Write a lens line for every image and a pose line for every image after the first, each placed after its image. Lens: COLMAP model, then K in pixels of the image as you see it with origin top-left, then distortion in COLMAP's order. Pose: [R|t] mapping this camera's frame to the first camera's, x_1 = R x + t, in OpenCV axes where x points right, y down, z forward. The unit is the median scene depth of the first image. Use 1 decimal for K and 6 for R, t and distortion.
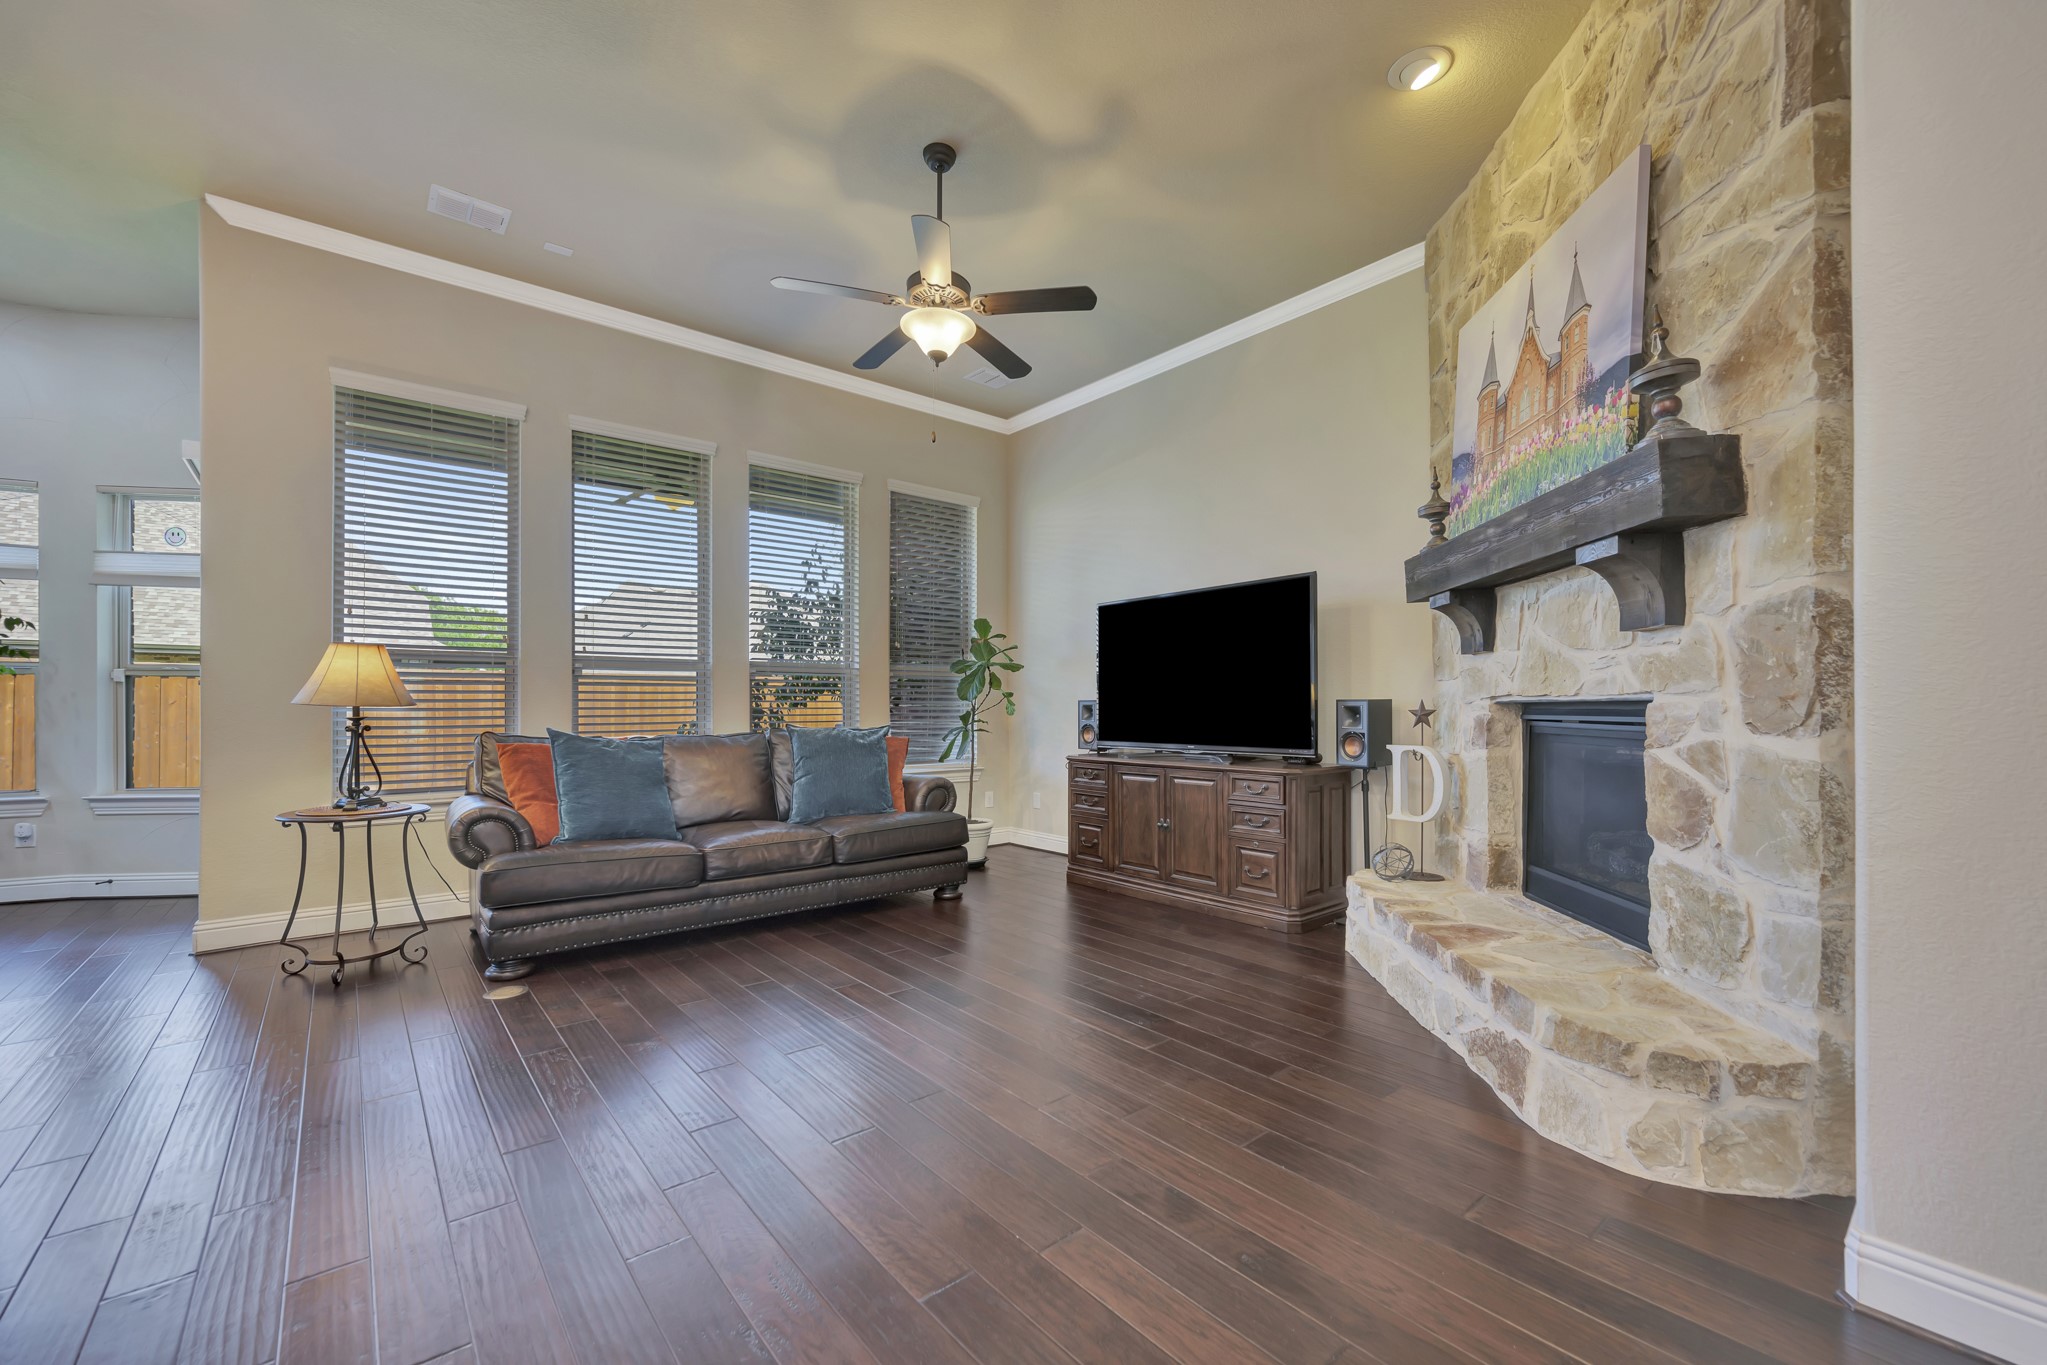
lens RADIAL K [[814.1, 0, 1045.3], [0, 814.1, 708.7], [0, 0, 1]] dist [-0.009748, 0.003235]
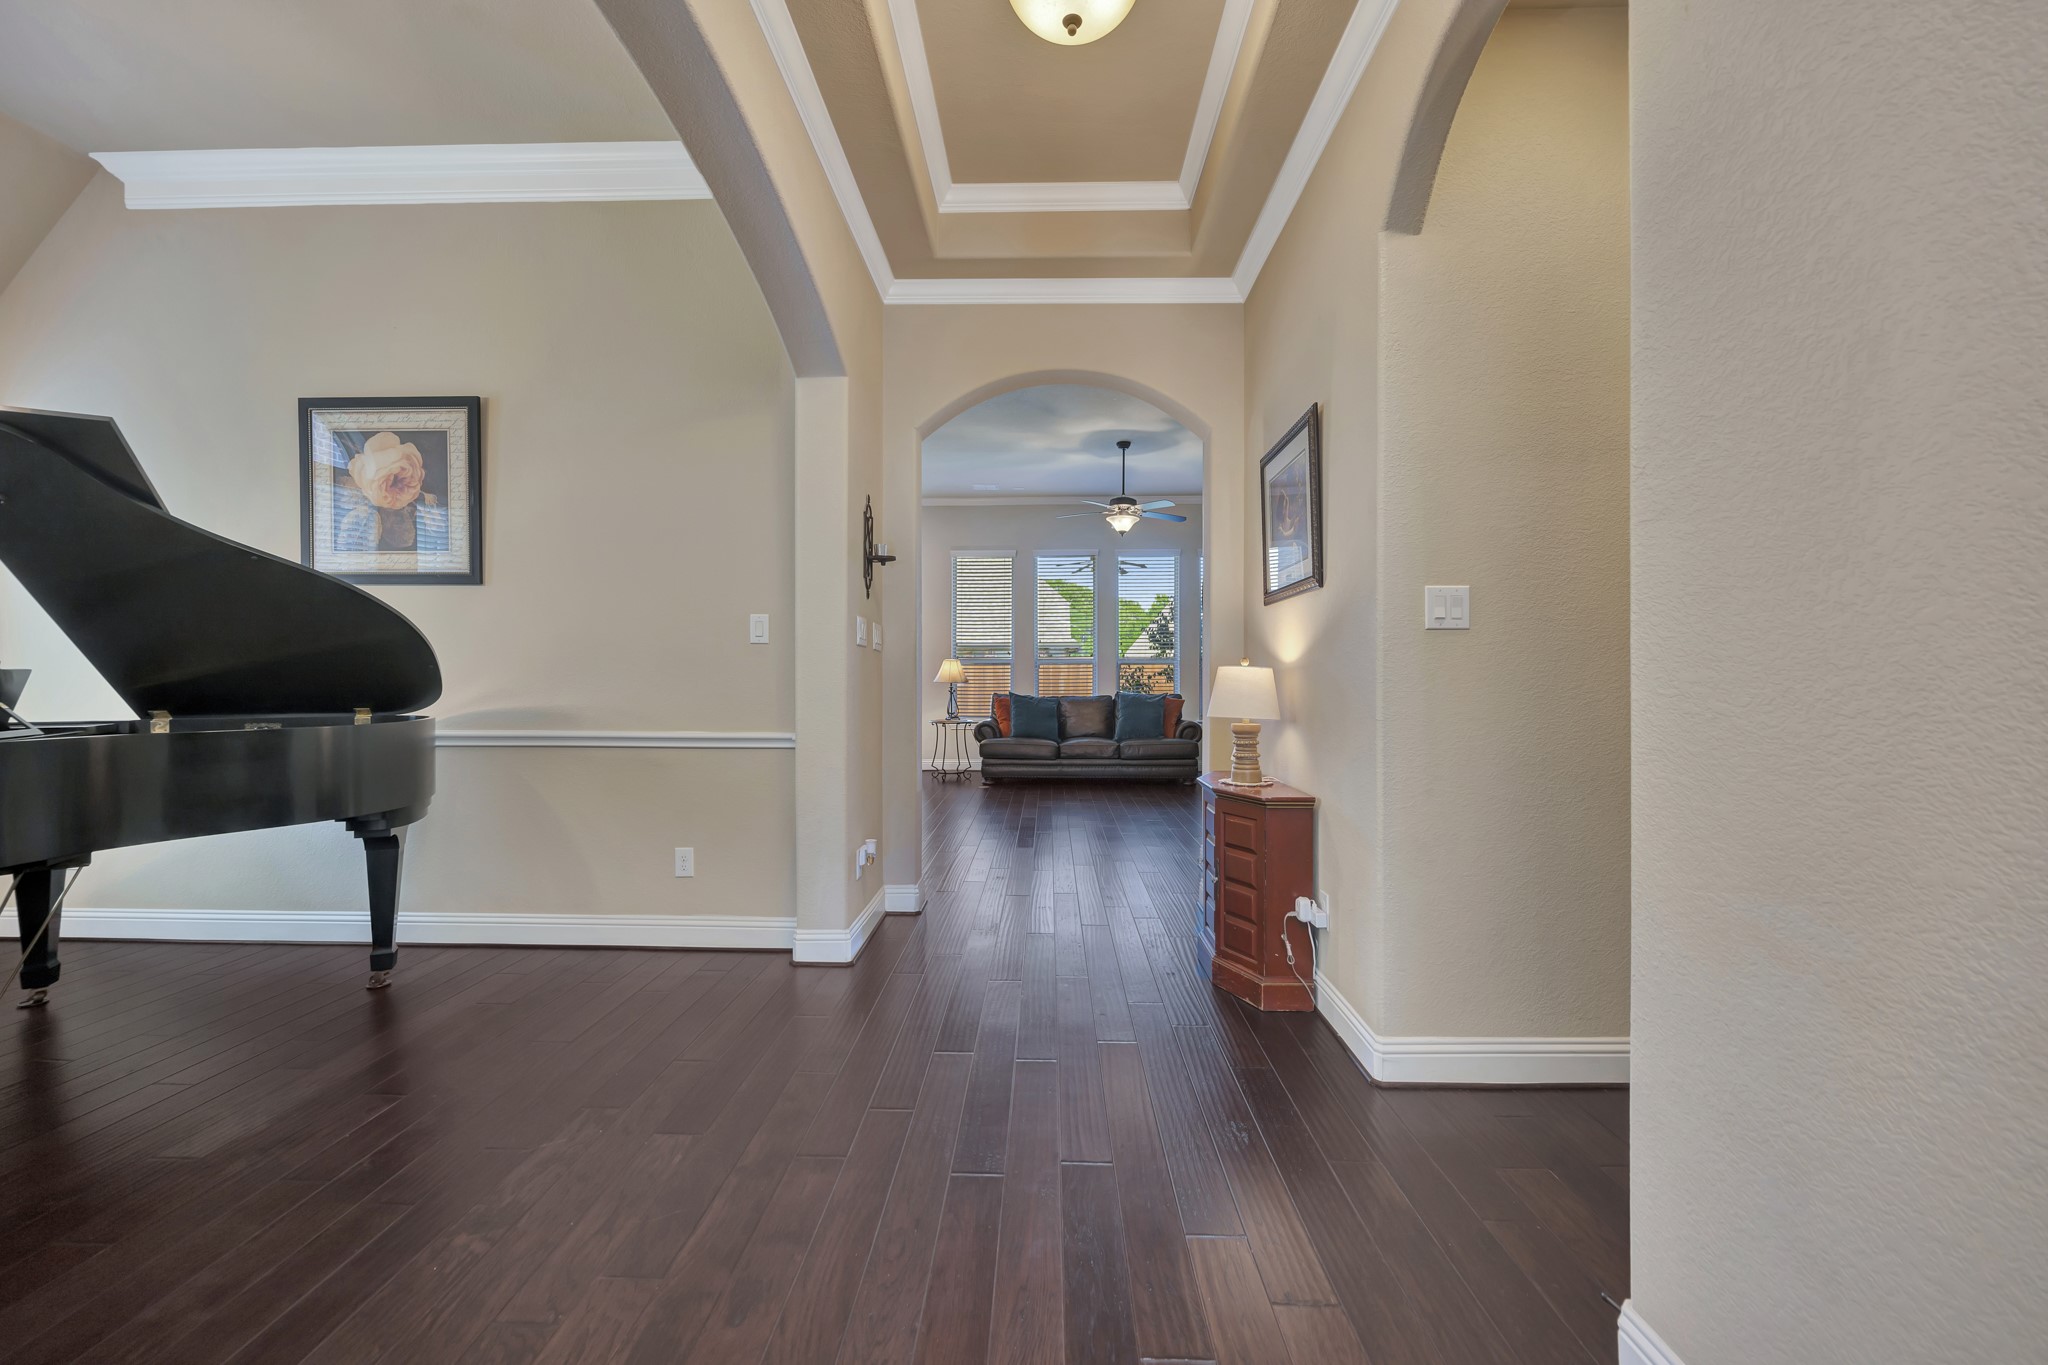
lens RADIAL K [[814.5, 0, 1029.3], [0, 814.5, 681.0], [0, 0, 1]] dist [-0.009748, 0.003235]
pose [[0.743727, 0.001616, -0.668481, 1.205780], [0.001993, 0.999987, 0.004634, -0.022121], [0.668480, -0.004779, 0.743715, -0.889144]]
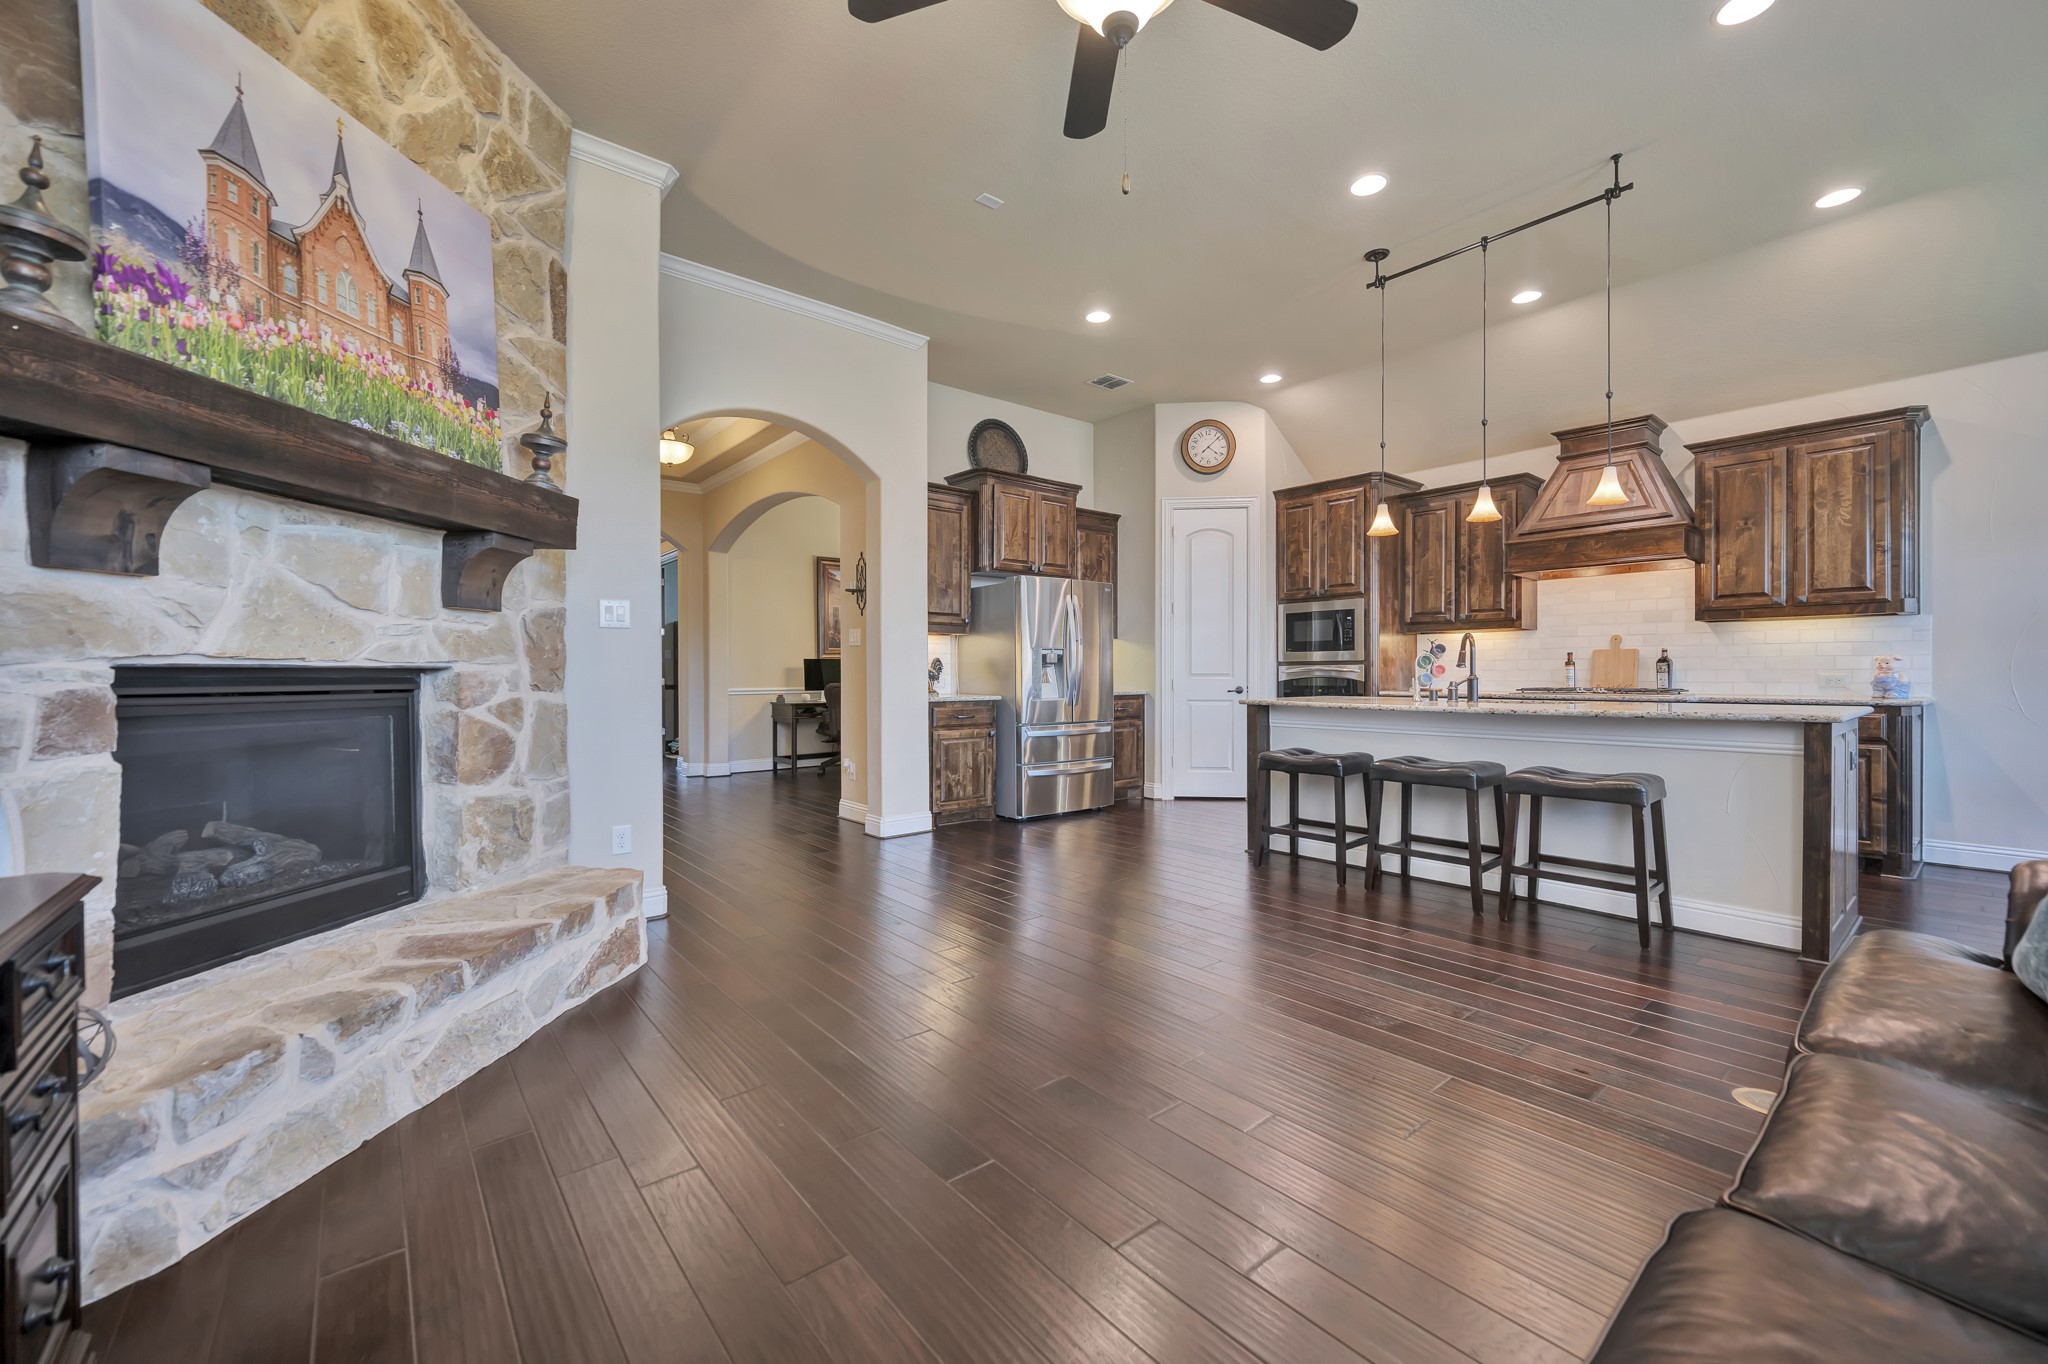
lens RADIAL K [[814.5, 0, 1031.6], [0, 814.5, 677.9], [0, 0, 1]] dist [-0.009748, 0.003235]
pose [[-0.999746, 0.004497, 0.022100, -0.080291], [0.004614, 0.999976, 0.005245, 0.000560], [-0.022076, 0.005345, -0.999742, 1.532287]]
